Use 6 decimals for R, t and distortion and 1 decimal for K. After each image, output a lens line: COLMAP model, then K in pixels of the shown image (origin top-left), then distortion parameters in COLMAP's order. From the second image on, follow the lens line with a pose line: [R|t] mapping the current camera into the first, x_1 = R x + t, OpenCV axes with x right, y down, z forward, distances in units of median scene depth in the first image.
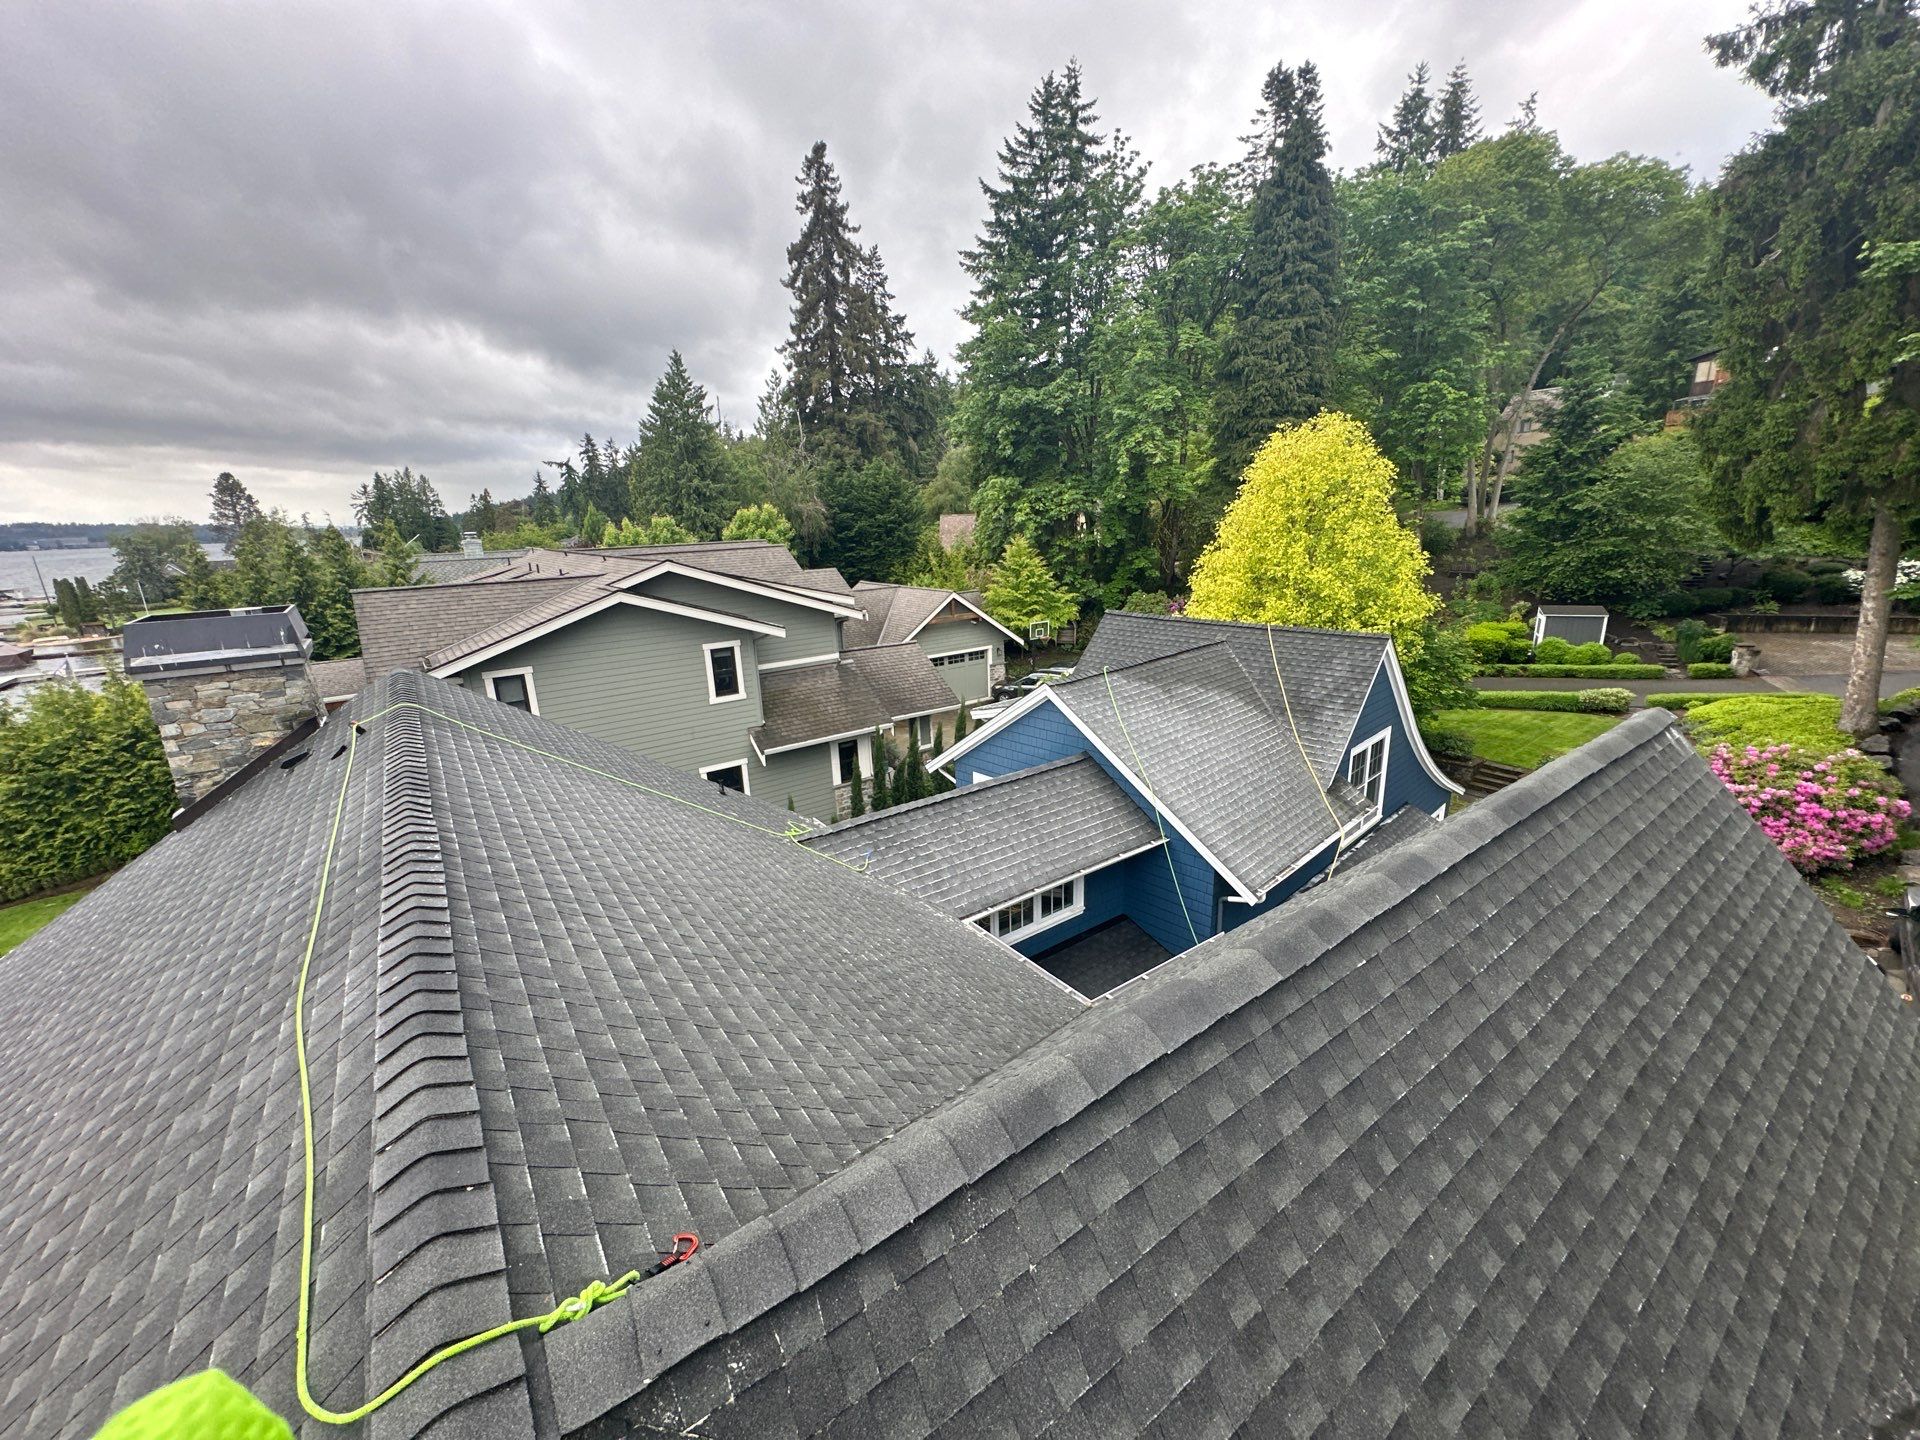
lens RADIAL K [[752.2, 0, 960.0], [0, 752.2, 720.0], [0, 0, 1]] dist [-0.000186, -0.000424]
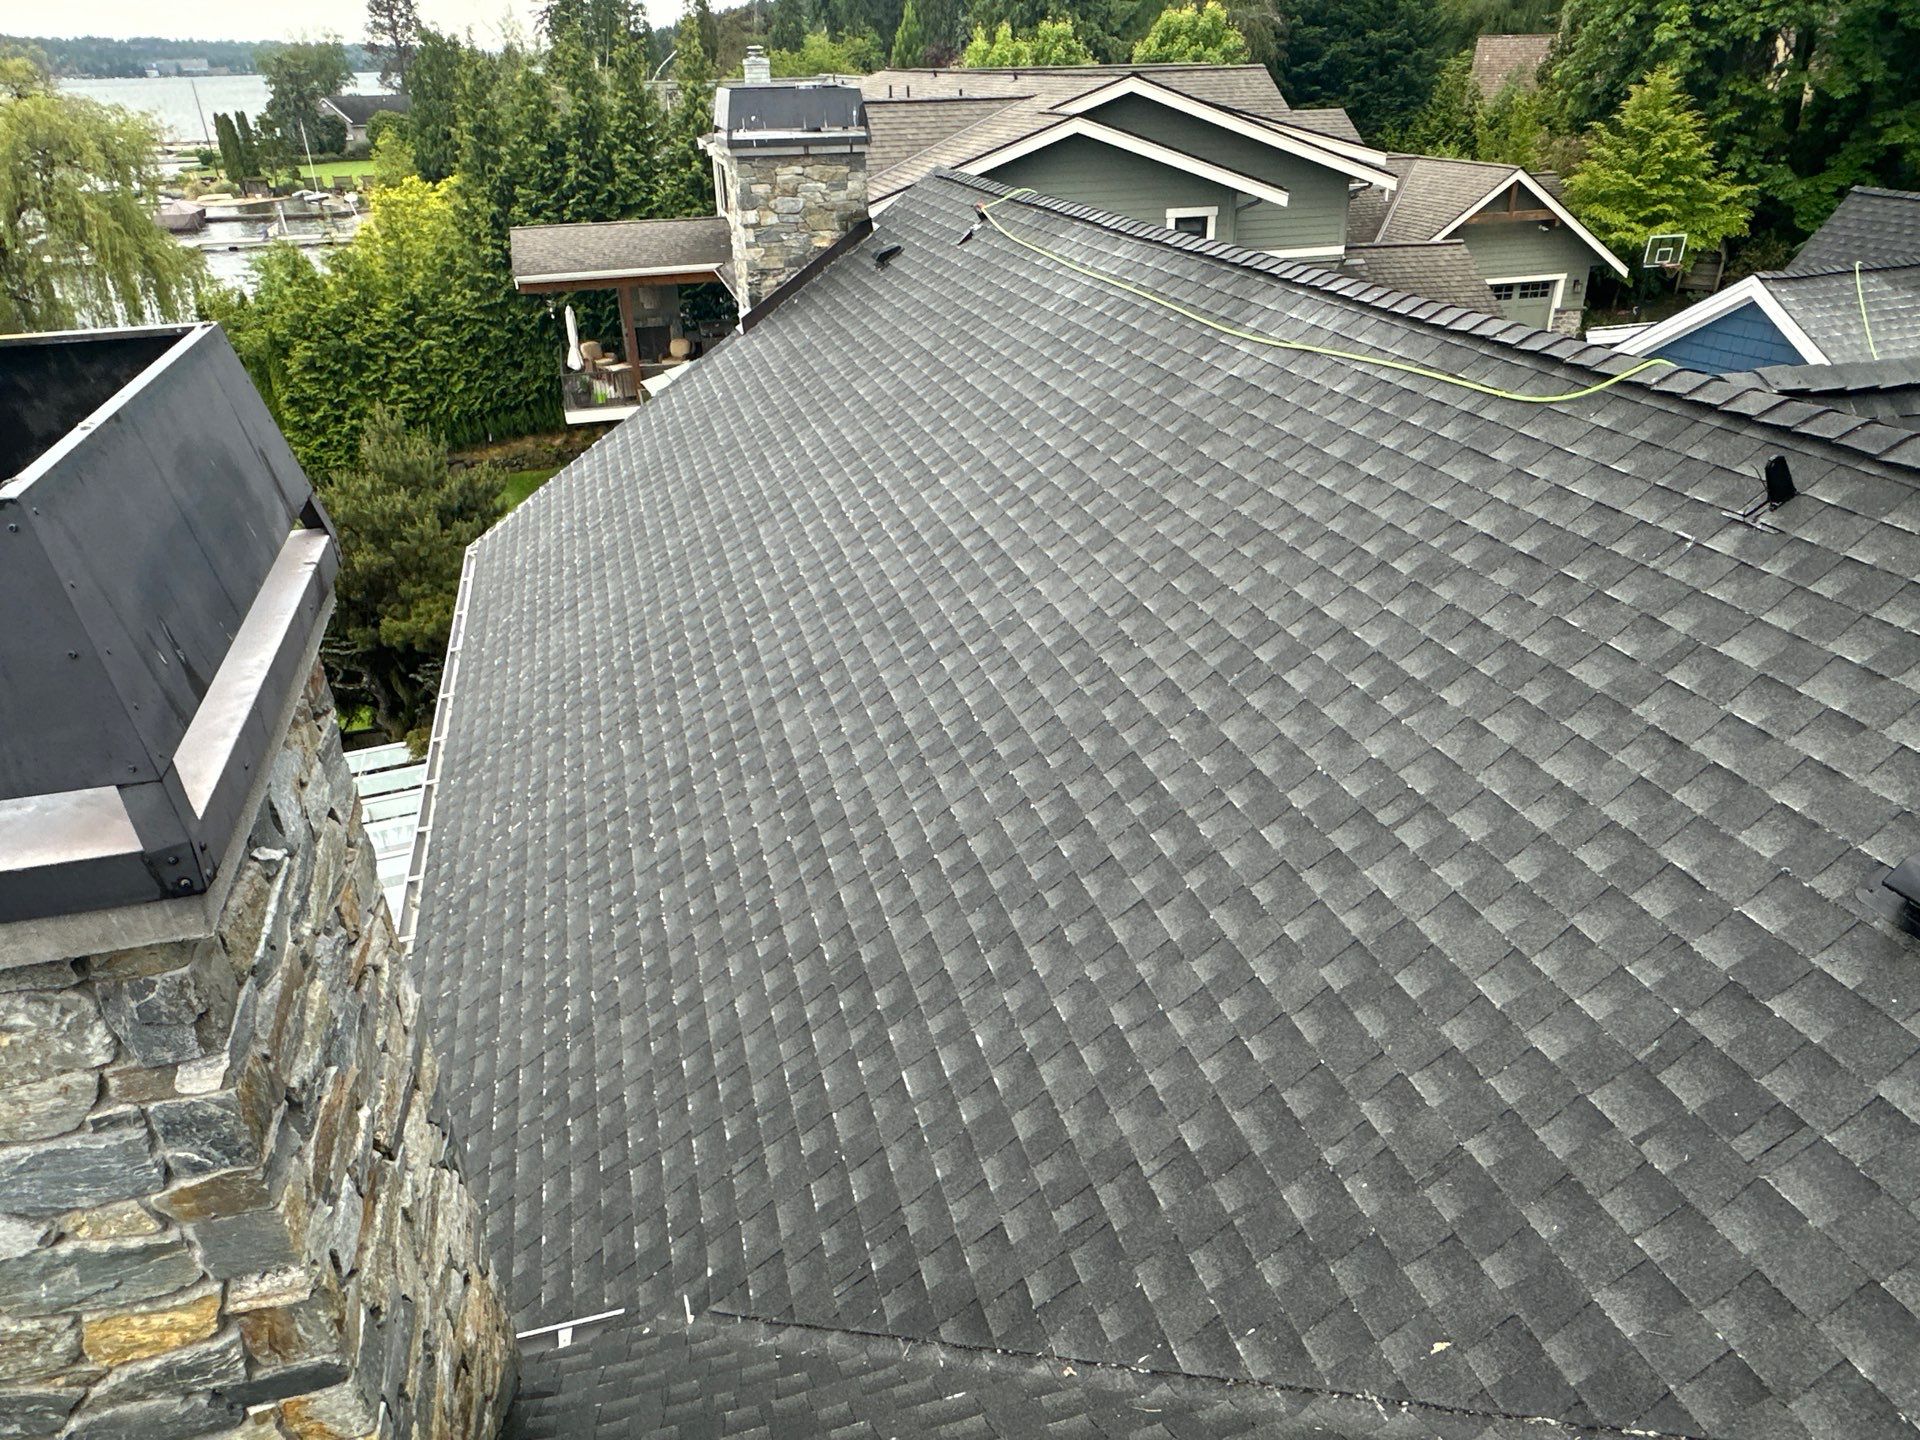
lens RADIAL K [[1255.4, 0, 960.0], [0, 1255.4, 720.0], [0, 0, 1]] dist [-0.000238, 0.000779]
pose [[0.939464, 0.174588, -0.294834, -0.073914], [-0.103659, 0.964949, 0.241098, 0.067968], [0.326593, -0.195941, 0.924632, -0.154655]]
